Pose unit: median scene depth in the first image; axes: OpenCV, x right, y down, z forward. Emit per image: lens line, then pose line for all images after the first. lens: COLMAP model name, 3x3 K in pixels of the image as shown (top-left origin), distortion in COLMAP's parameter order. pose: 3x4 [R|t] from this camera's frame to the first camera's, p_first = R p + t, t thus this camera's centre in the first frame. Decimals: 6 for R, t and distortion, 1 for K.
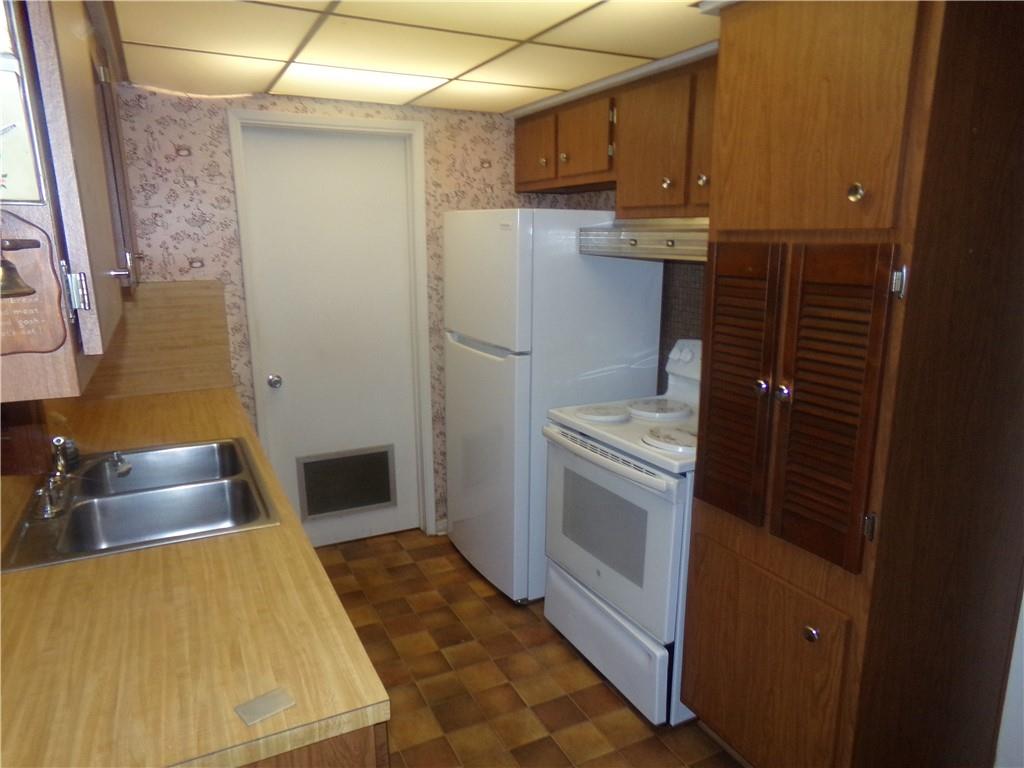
lens RADIAL K [[708.1, 0, 529.2], [0, 708.1, 388.4], [0, 0, 1]] dist [-0.101848, 0.179885]
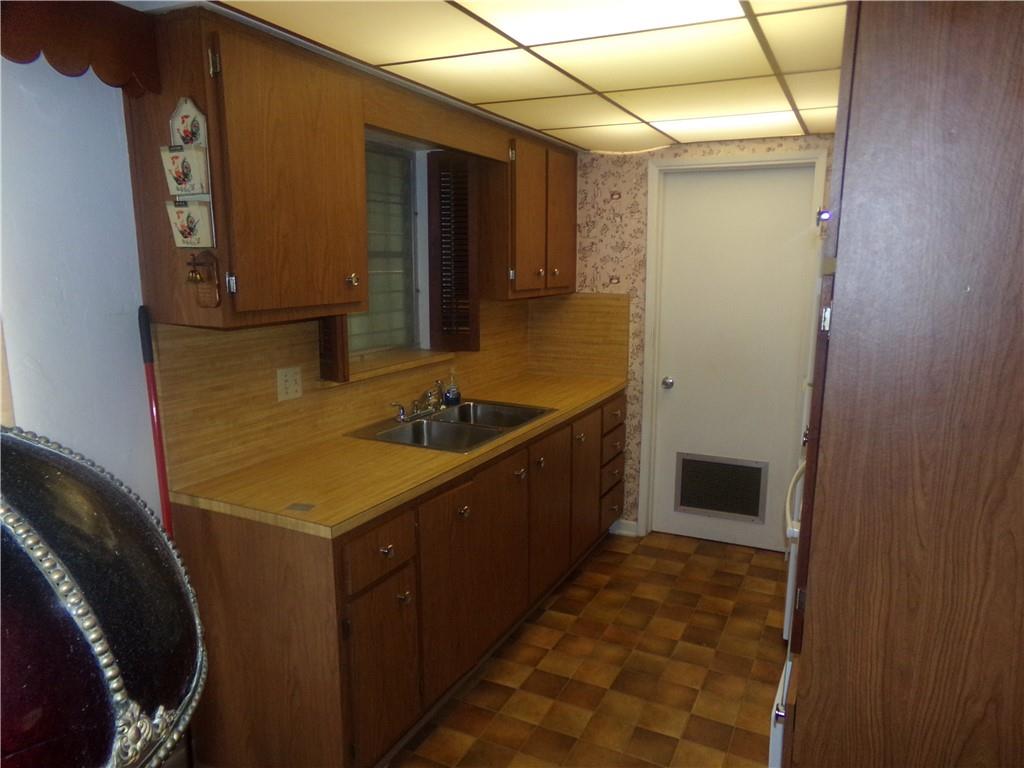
lens RADIAL K [[708.1, 0, 529.2], [0, 708.1, 388.4], [0, 0, 1]] dist [-0.101848, 0.179885]
pose [[0.595157, 0.144524, -0.790507, 0.484109], [-0.180067, 0.982666, 0.044086, -0.012492], [0.783175, 0.116106, 0.610865, 0.107094]]
